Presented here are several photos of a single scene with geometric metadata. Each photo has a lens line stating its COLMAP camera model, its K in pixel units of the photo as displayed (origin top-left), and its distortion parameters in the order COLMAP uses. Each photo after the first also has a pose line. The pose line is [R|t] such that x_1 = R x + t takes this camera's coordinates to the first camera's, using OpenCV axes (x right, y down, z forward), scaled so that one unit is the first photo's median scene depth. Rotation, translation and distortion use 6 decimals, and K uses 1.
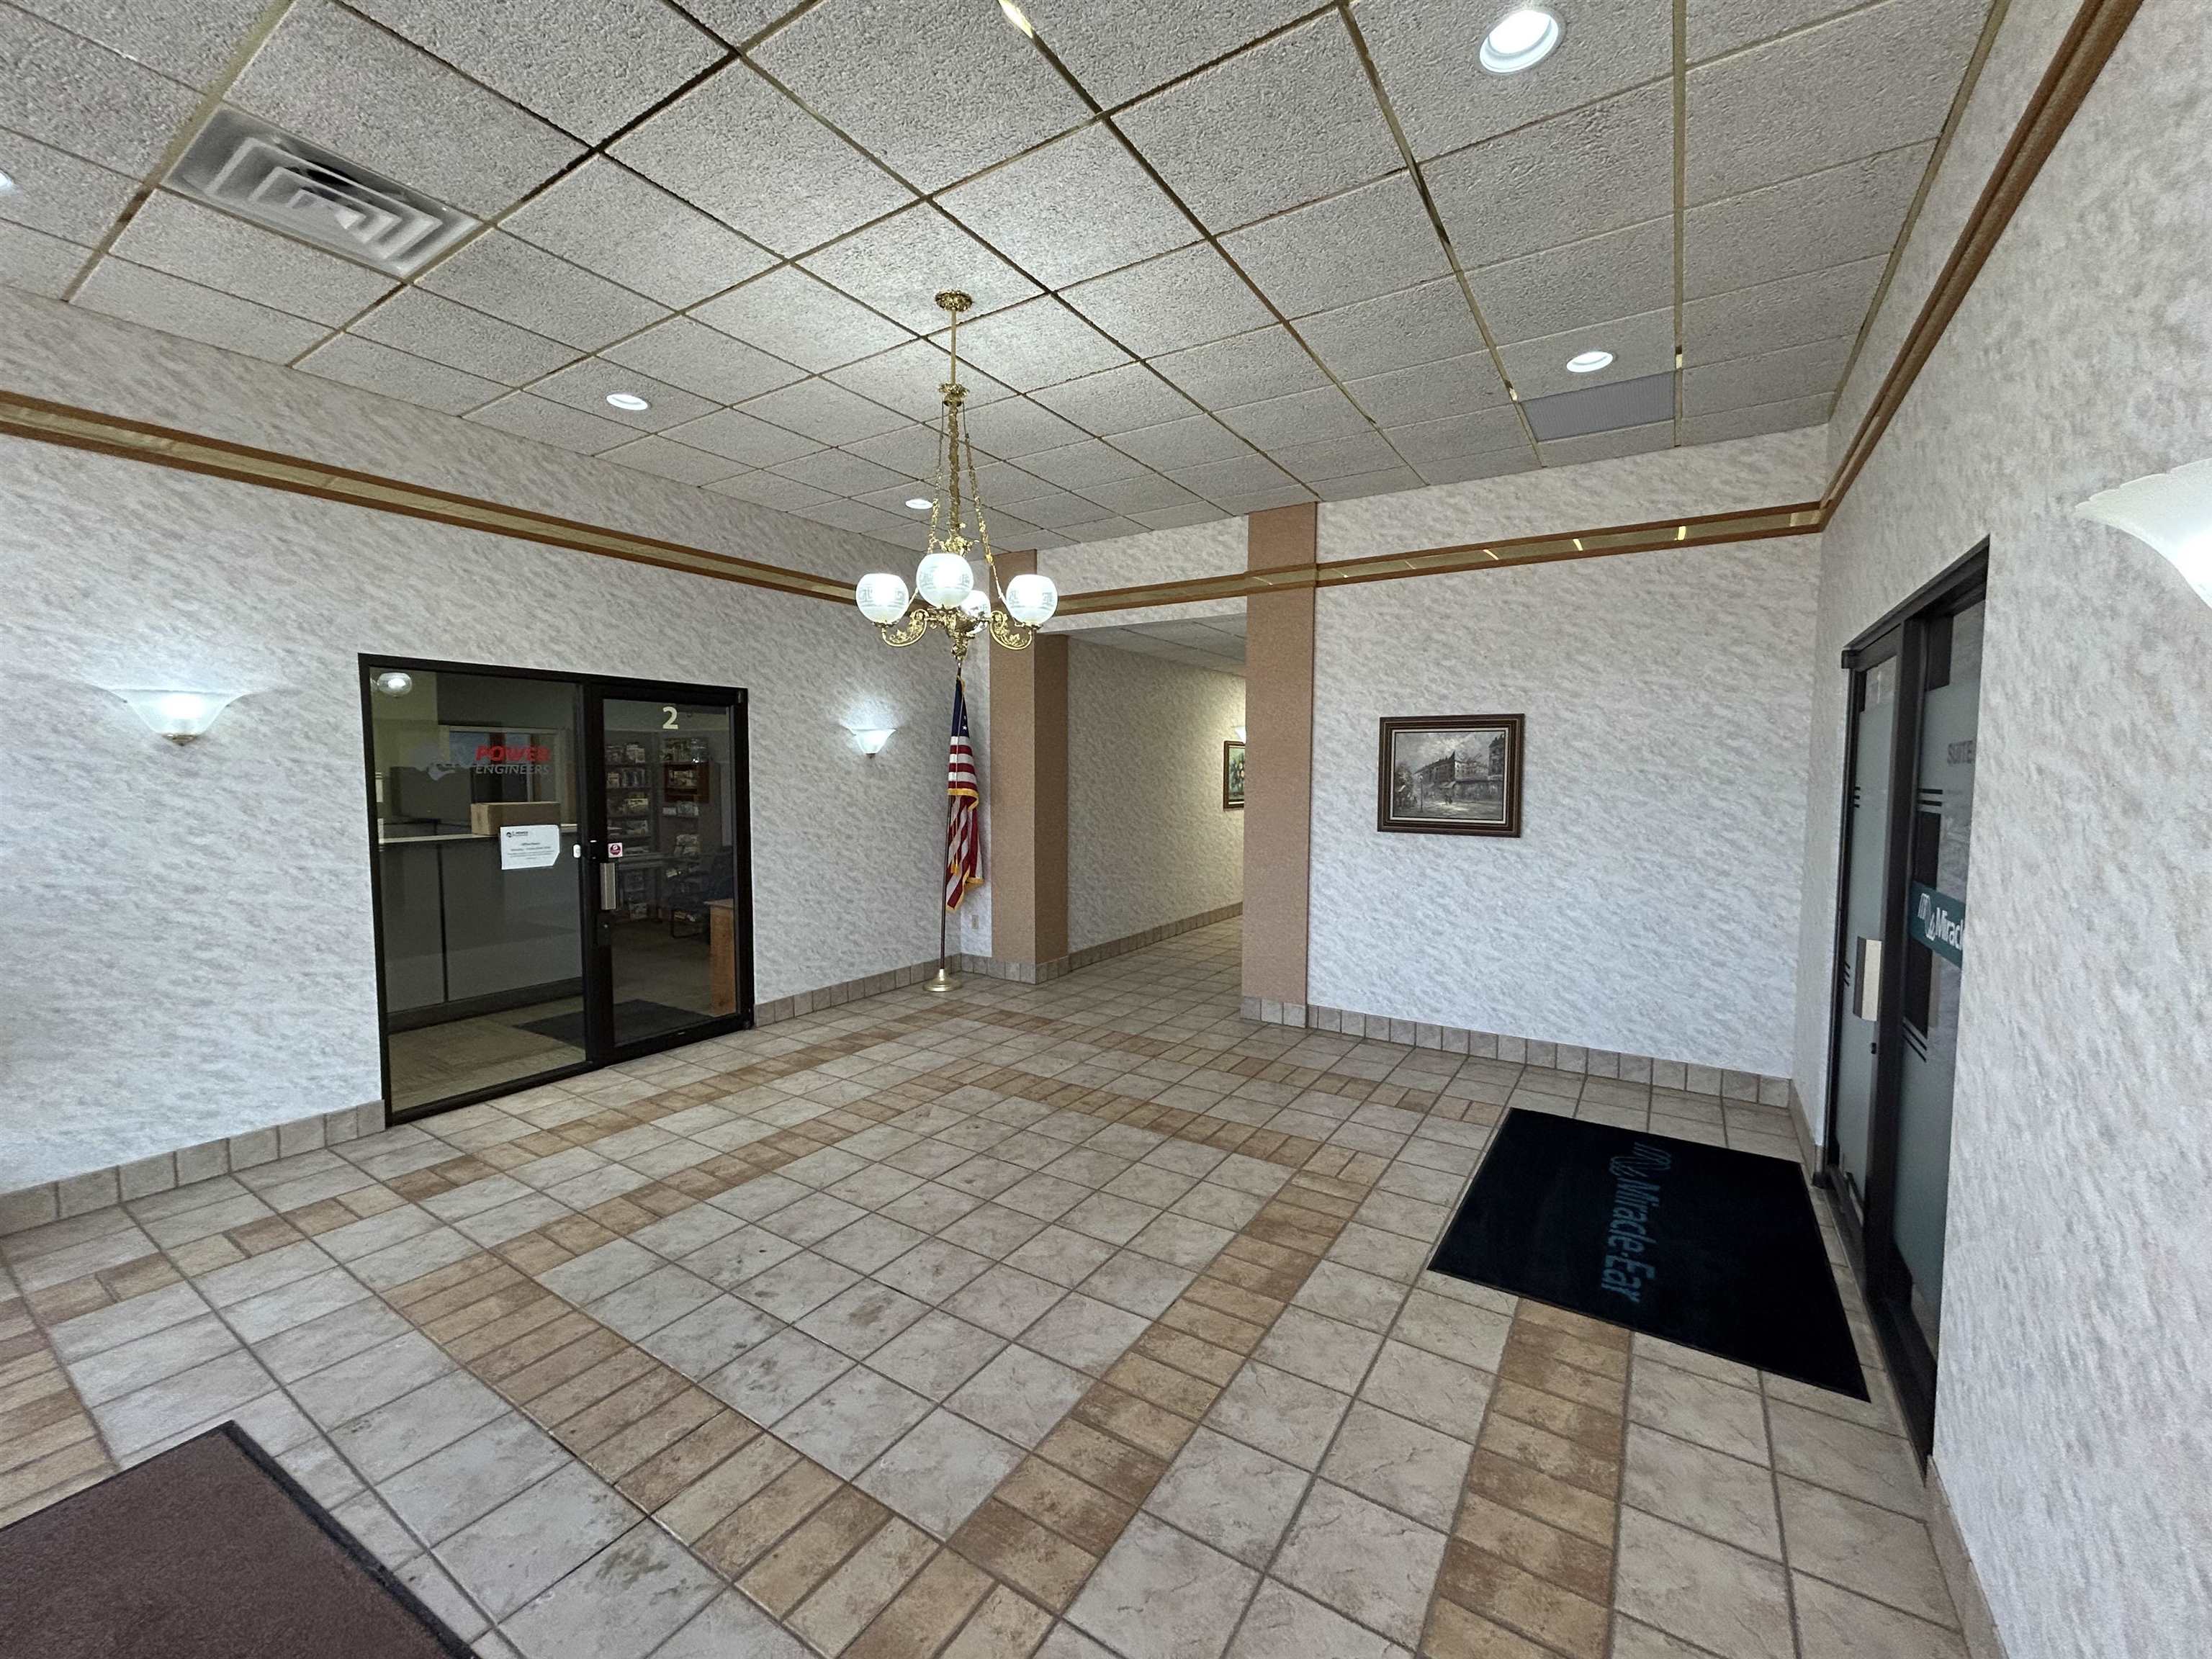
lens RADIAL K [[892.8, 0, 1104.5], [0, 892.8, 827.0], [0, 0, 1]] dist [-0.001359, -0.000084]
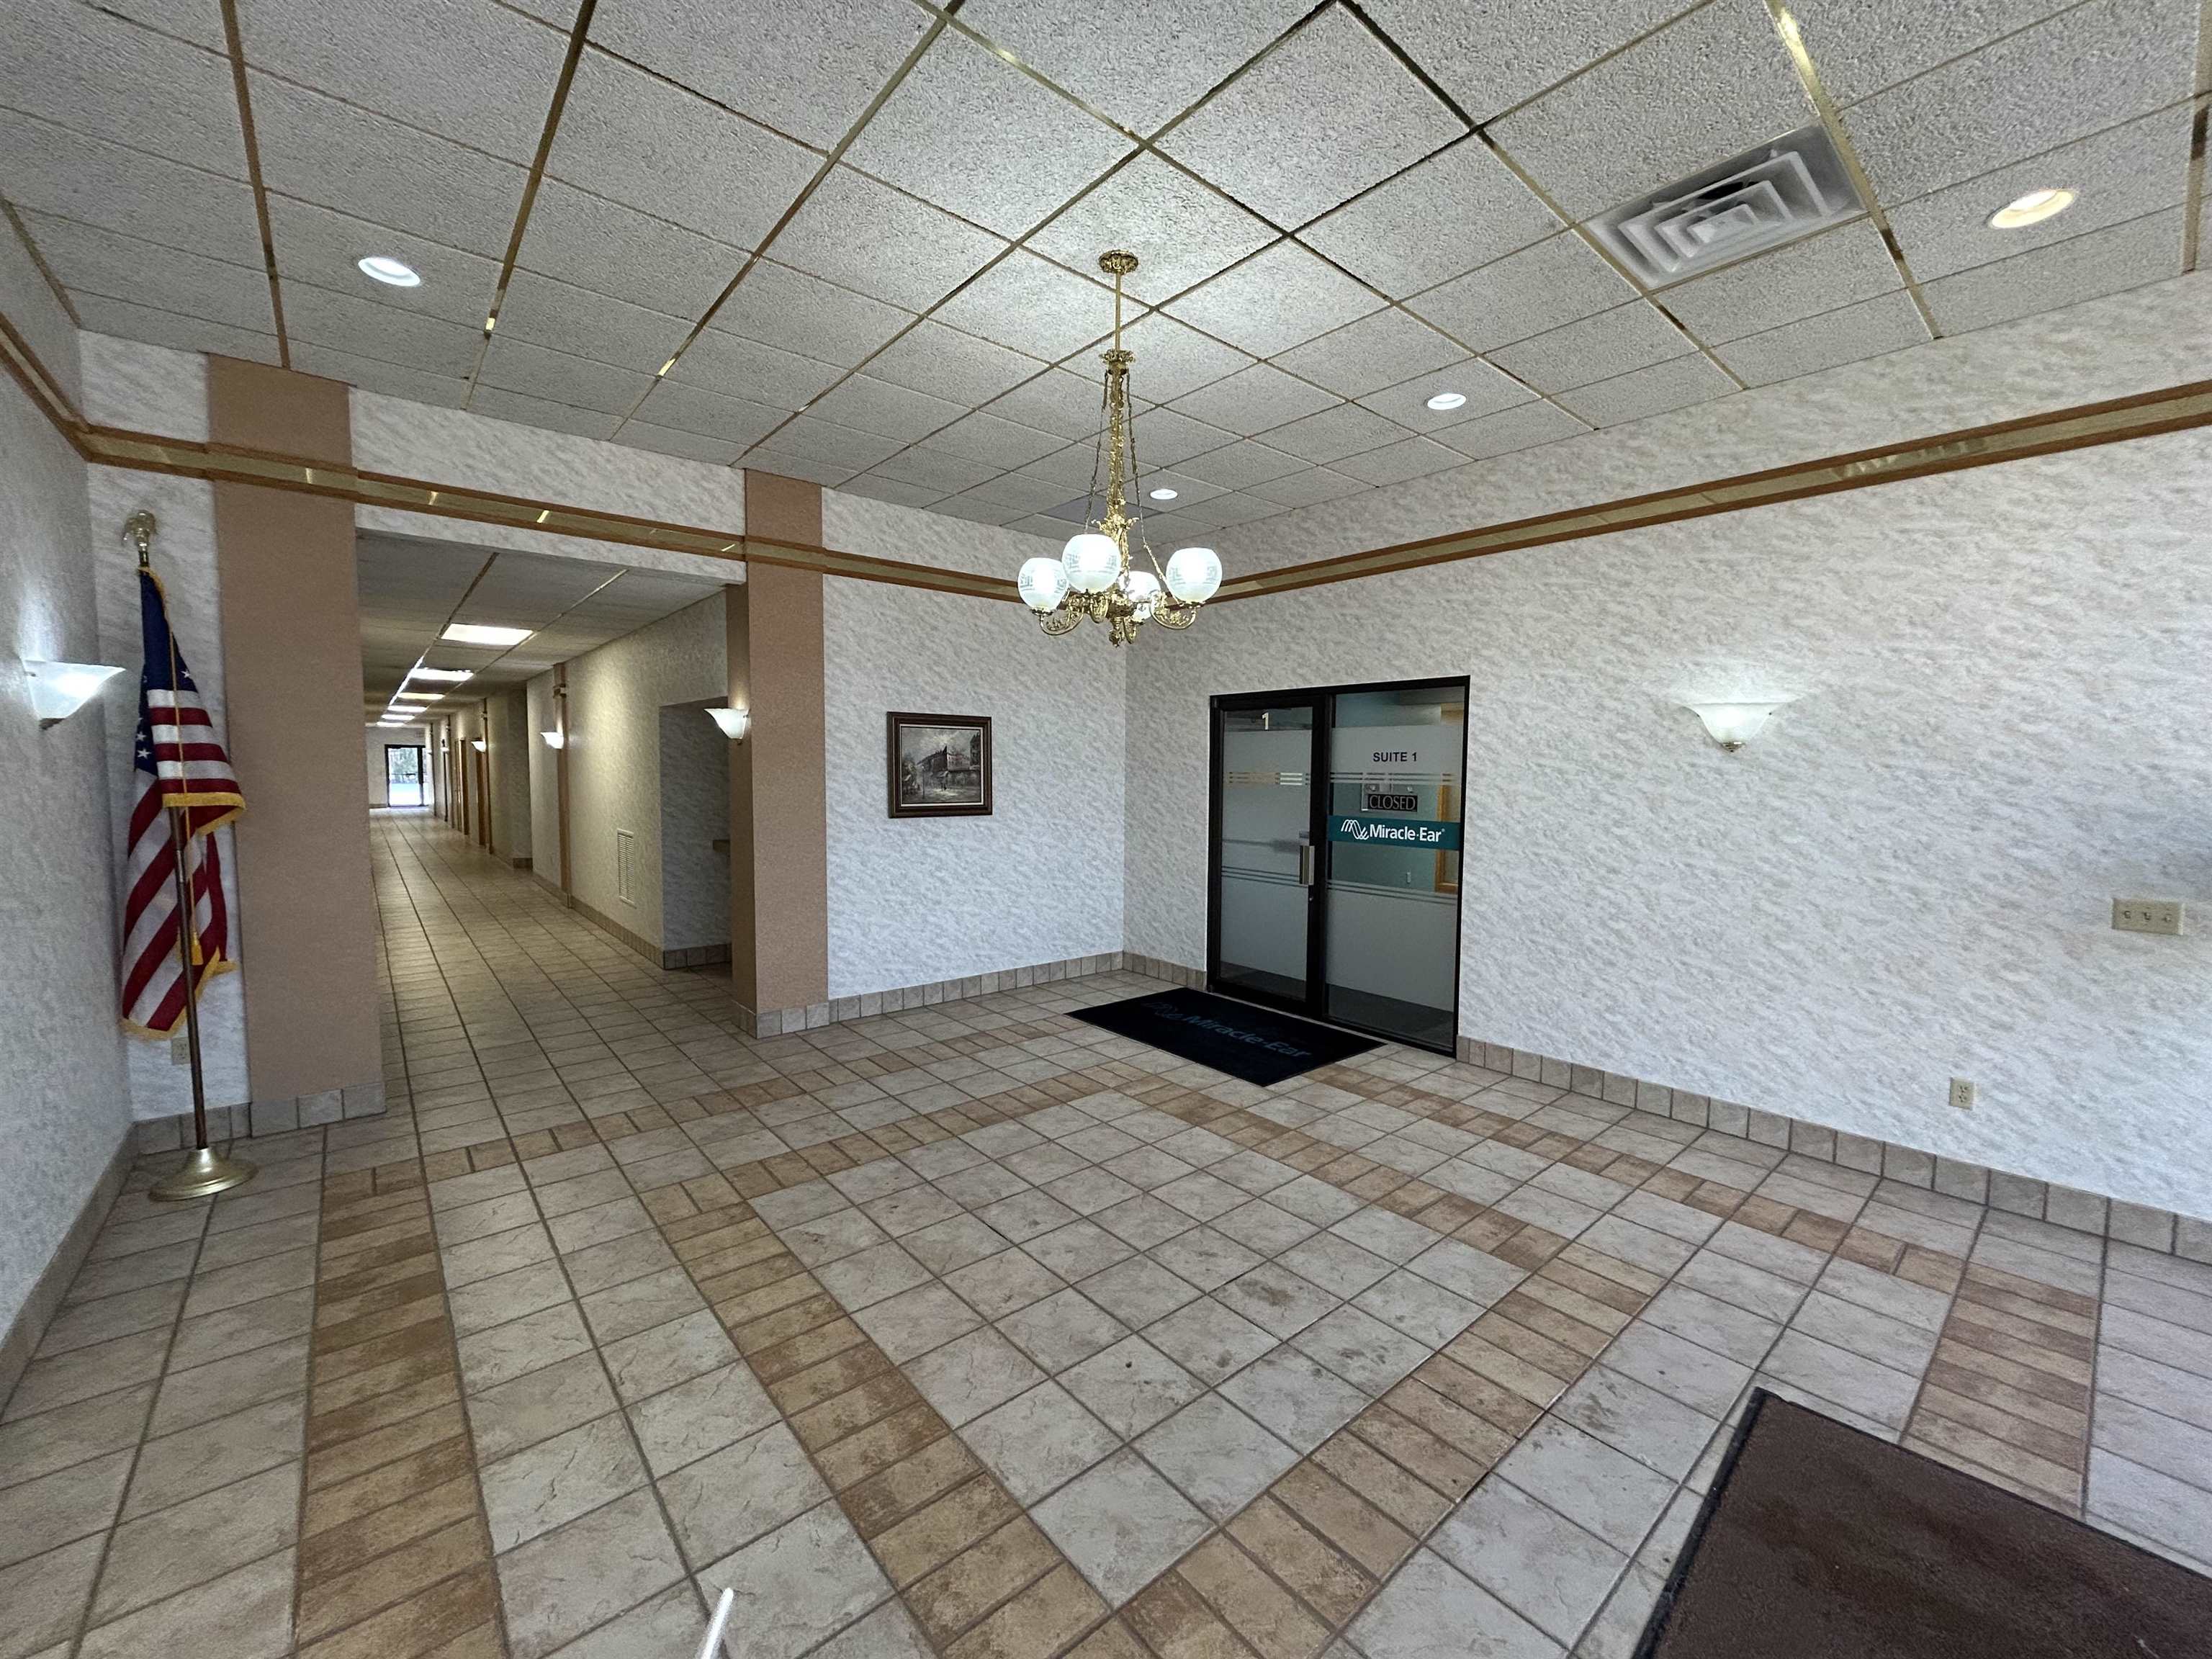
lens RADIAL K [[892.8, 0, 1110.9], [0, 892.8, 829.0], [0, 0, 1]] dist [-0.001359, -0.000084]
pose [[0.281383, -0.070740, 0.956985, -0.799581], [0.054630, 0.996843, 0.057623, -0.036743], [-0.958039, 0.036066, 0.284359, 0.549562]]
